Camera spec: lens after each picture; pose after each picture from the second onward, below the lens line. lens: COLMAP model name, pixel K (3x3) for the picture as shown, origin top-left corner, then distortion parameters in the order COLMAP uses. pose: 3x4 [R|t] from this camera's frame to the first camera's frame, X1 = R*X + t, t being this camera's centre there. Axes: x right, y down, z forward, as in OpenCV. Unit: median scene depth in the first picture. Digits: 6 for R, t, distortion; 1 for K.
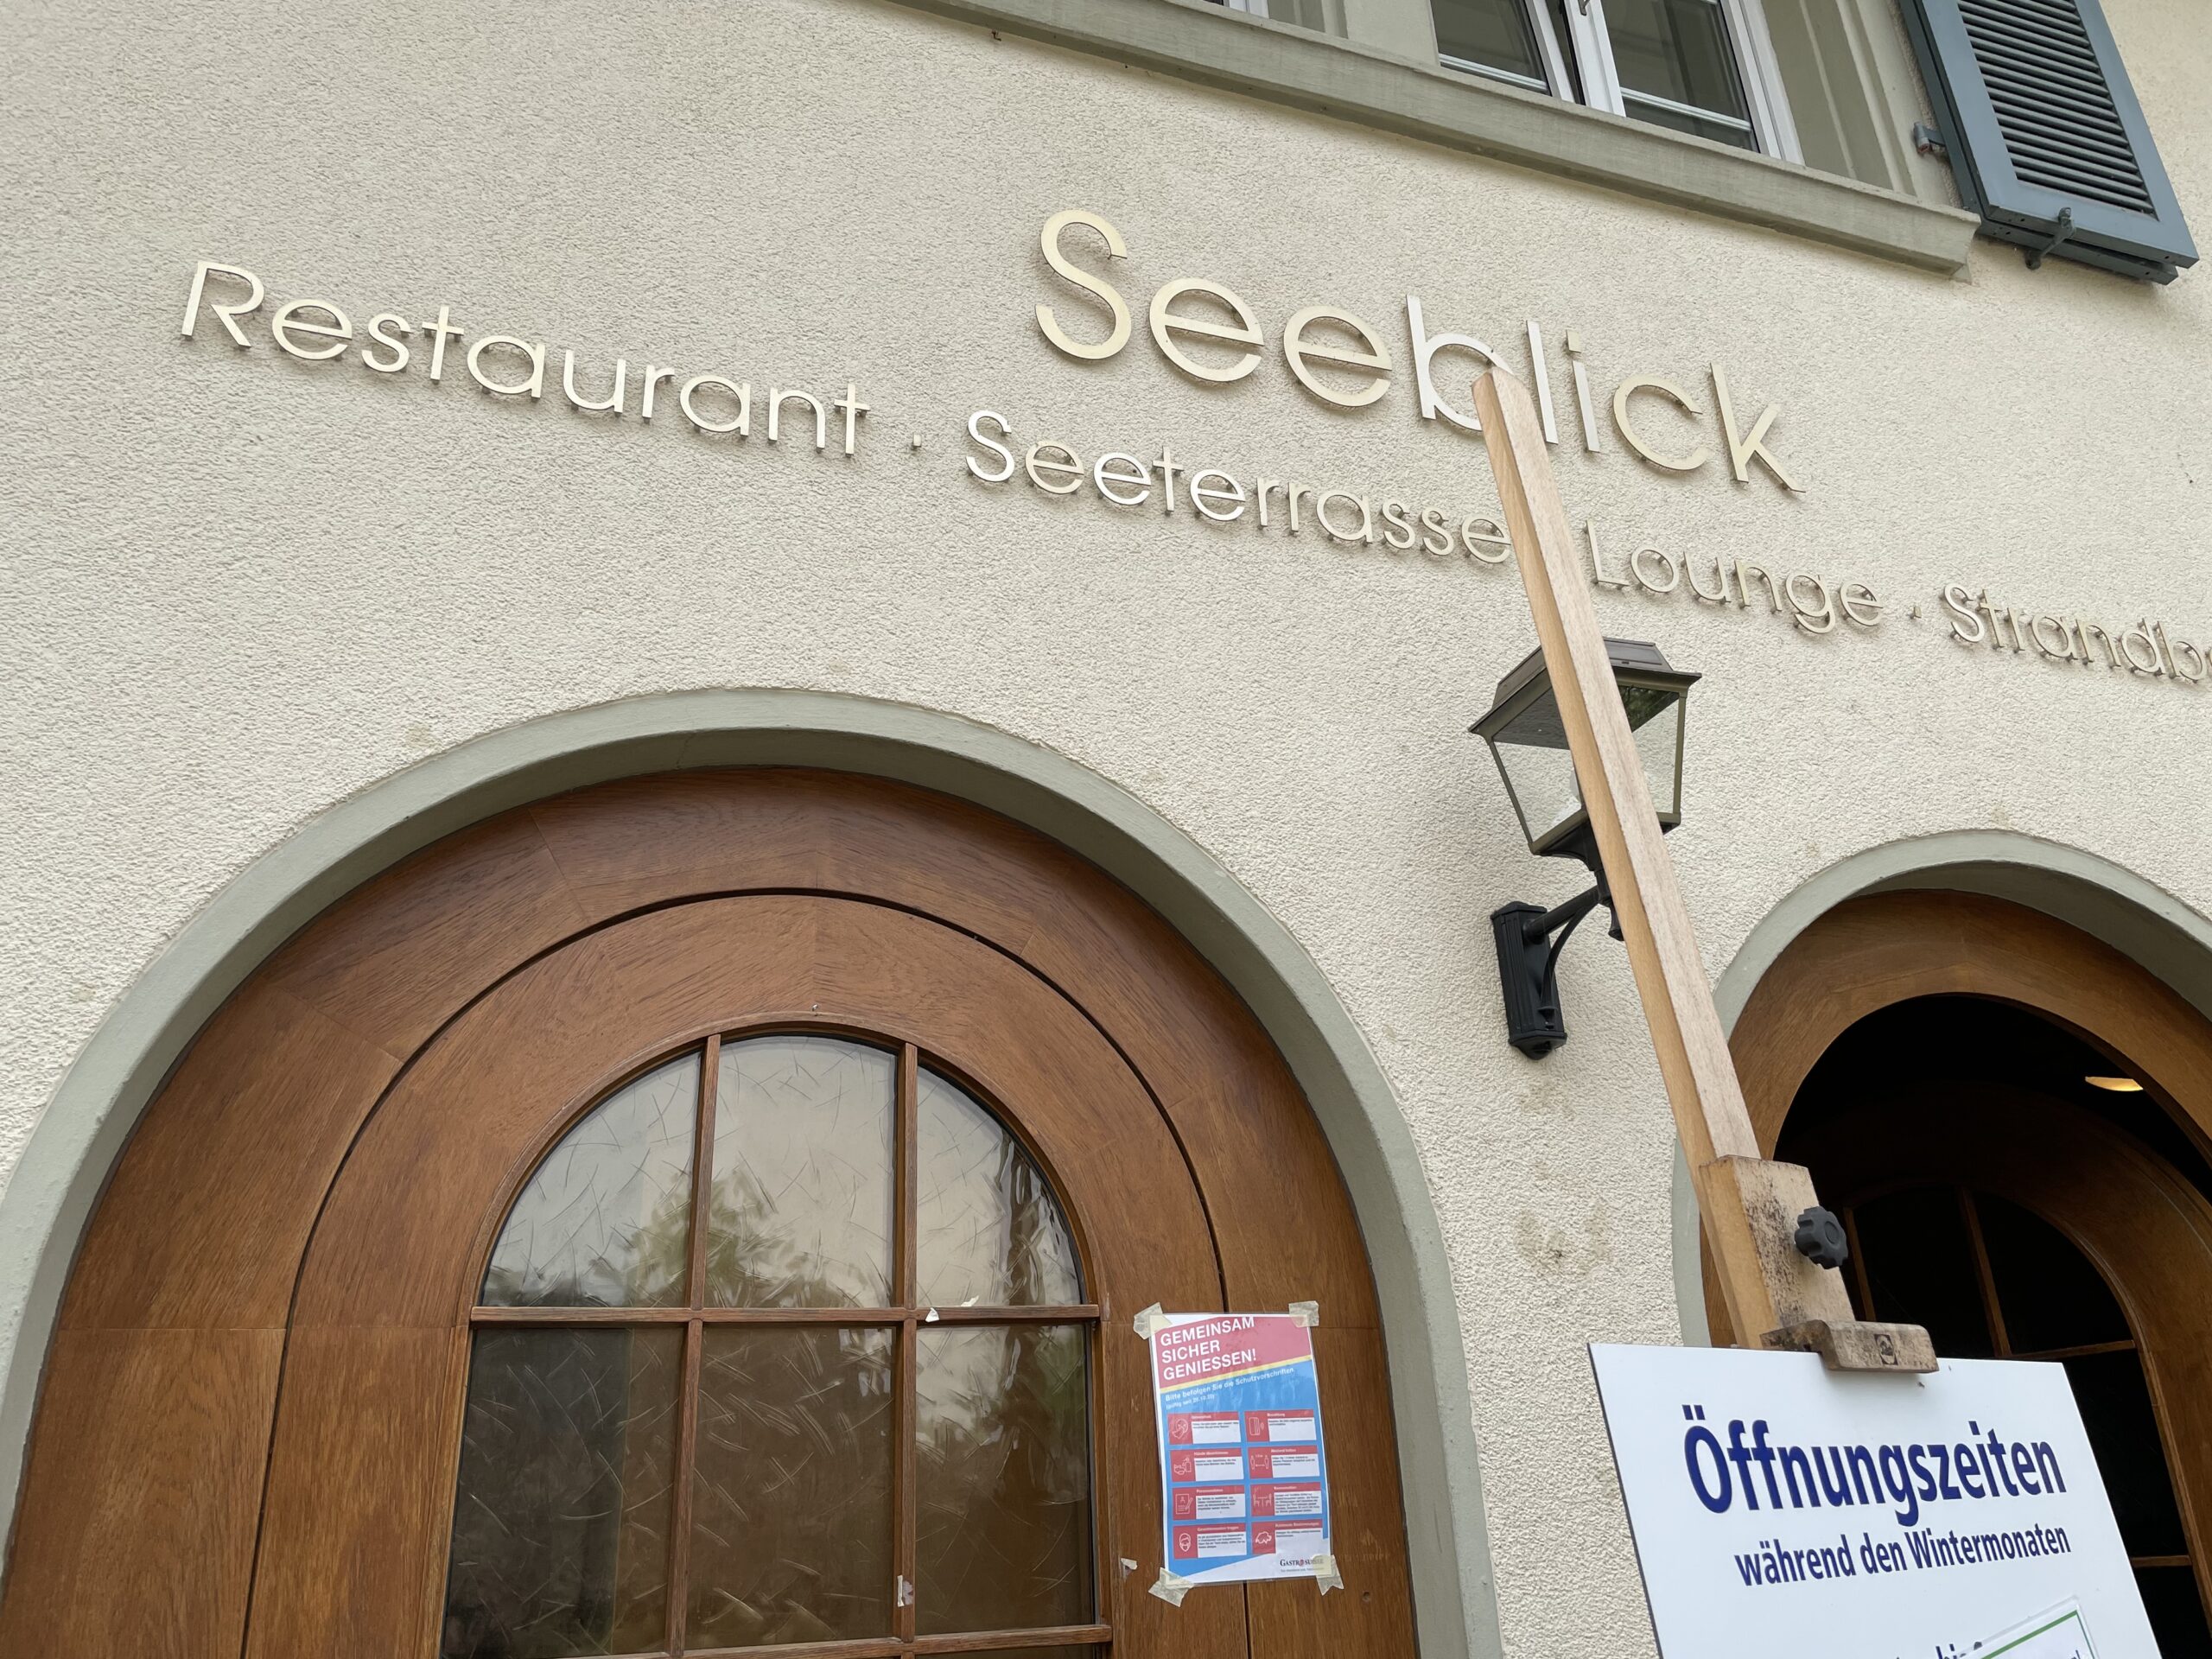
lens RADIAL K [[1688.5, 0, 1102.2], [0, 1688.5, 816.7], [0, 0, 1]] dist [0.042275, -0.039100]
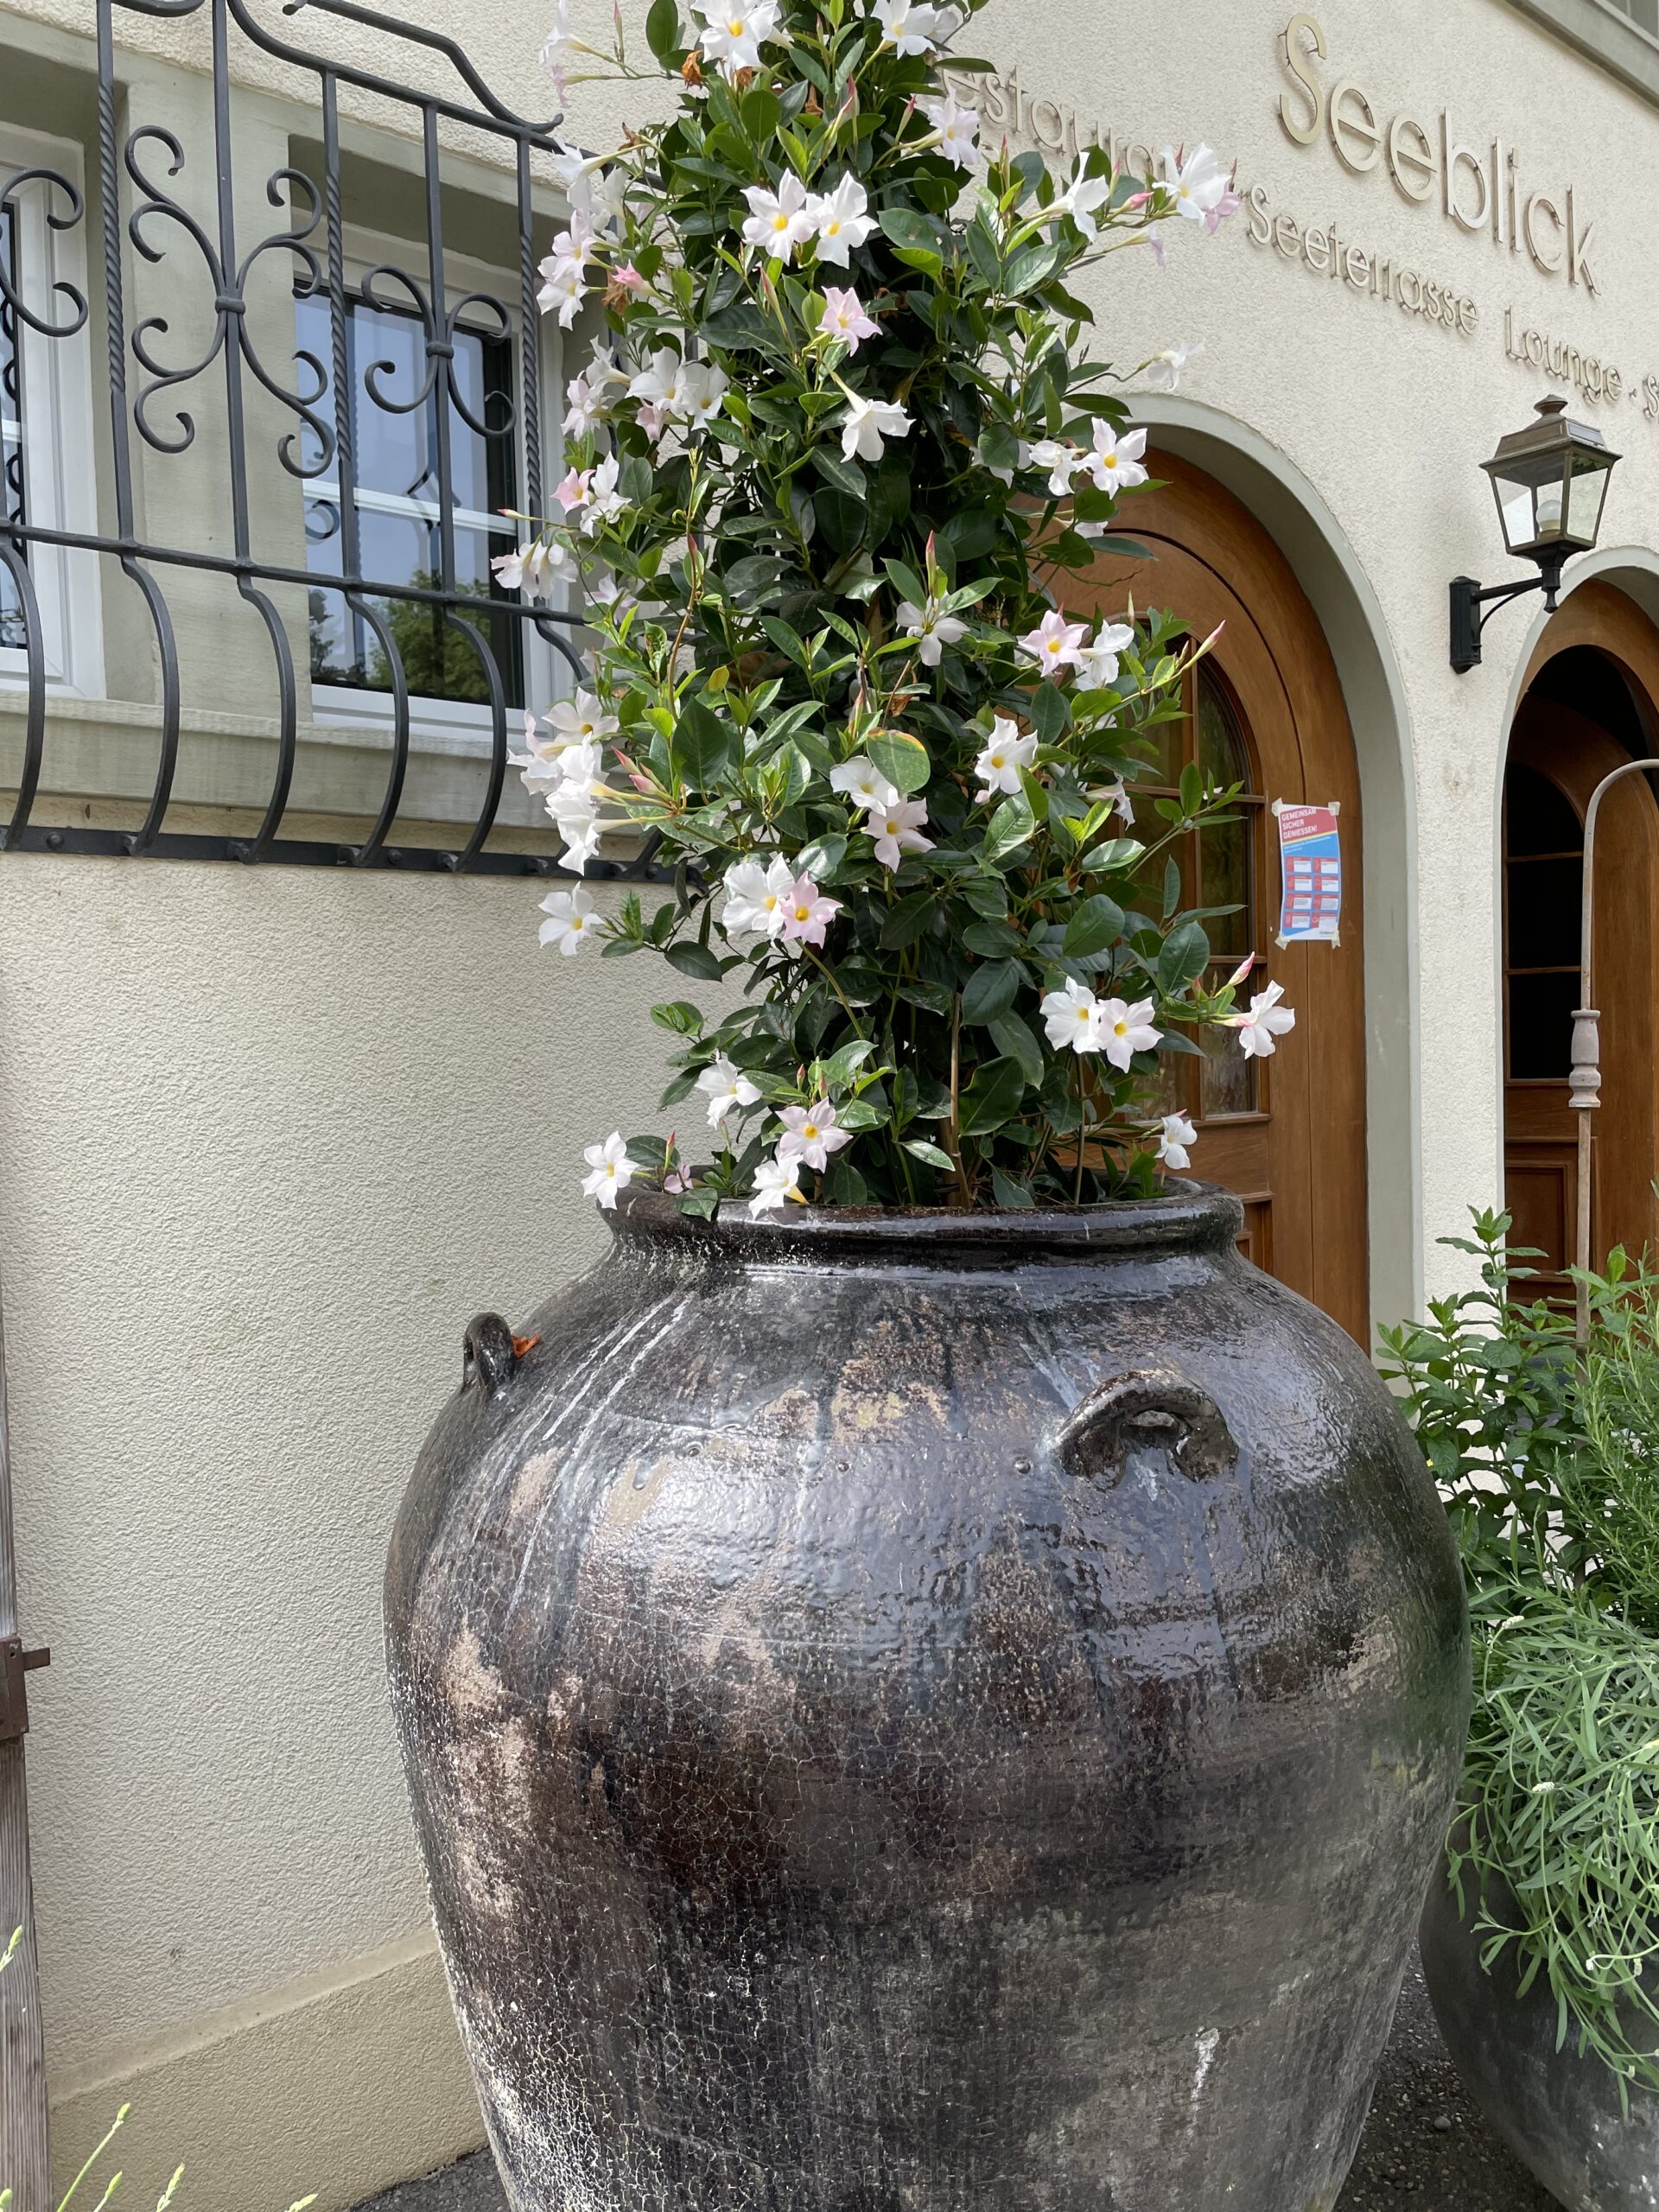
lens RADIAL K [[1688.5, 0, 825.8], [0, 1688.5, 1110.6], [0, 0, 1]] dist [0.042275, -0.039100]
pose [[0.939193, 0.000786, 0.343389, -1.002646], [-0.148076, 0.903174, 0.402928, -0.062447], [-0.309823, -0.429275, 0.848370, -0.498077]]
